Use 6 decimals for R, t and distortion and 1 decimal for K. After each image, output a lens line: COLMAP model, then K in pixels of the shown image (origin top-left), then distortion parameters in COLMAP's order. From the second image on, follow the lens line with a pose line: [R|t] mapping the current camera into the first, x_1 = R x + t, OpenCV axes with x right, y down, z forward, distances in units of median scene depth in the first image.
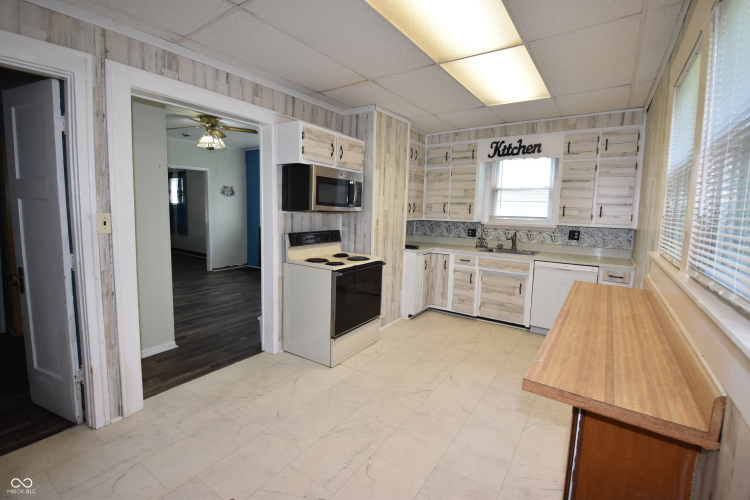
lens RADIAL K [[336.2, 0, 369.3], [0, 336.2, 249.4], [0, 0, 1]] dist [0.007101, -0.016966]
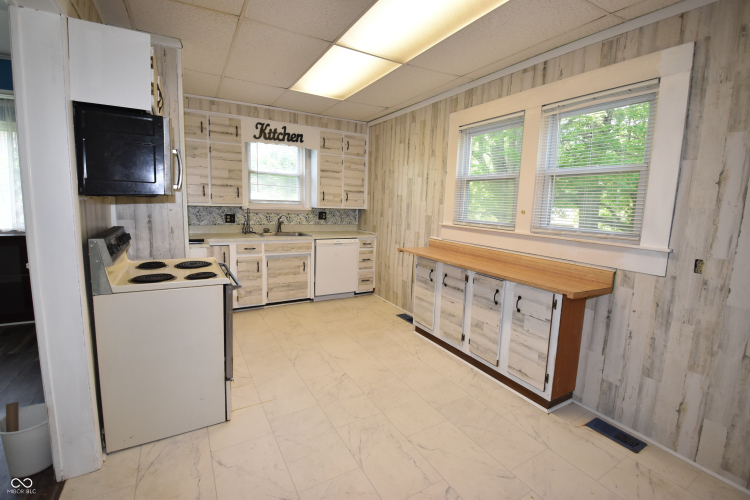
lens RADIAL K [[336.2, 0, 380.6], [0, 336.2, 250.9], [0, 0, 1]] dist [0.007101, -0.016966]
pose [[0.408479, -0.144240, 0.901299, -0.432669], [0.083847, 0.989190, 0.120305, -0.045542], [-0.908909, 0.026429, 0.416157, 0.310535]]
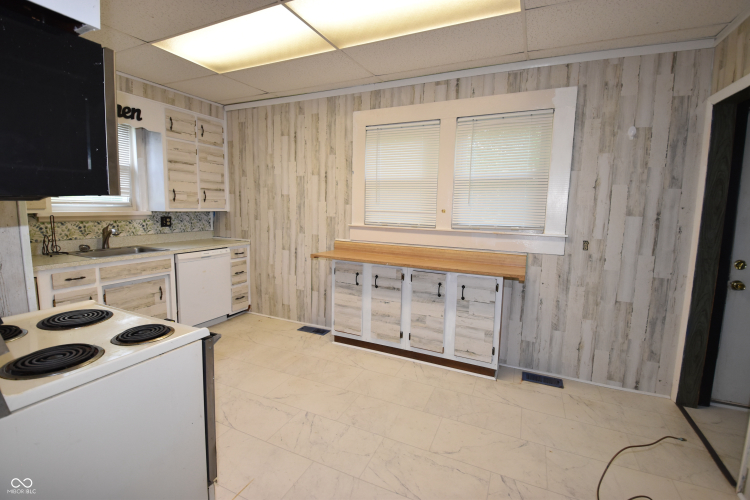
lens RADIAL K [[336.2, 0, 381.4], [0, 336.2, 247.9], [0, 0, 1]] dist [0.007101, -0.016966]
pose [[-0.197893, -0.151390, 0.968462, -0.409190], [0.089330, 0.981105, 0.171619, -0.078025], [-0.976145, 0.120475, -0.180630, 0.617662]]
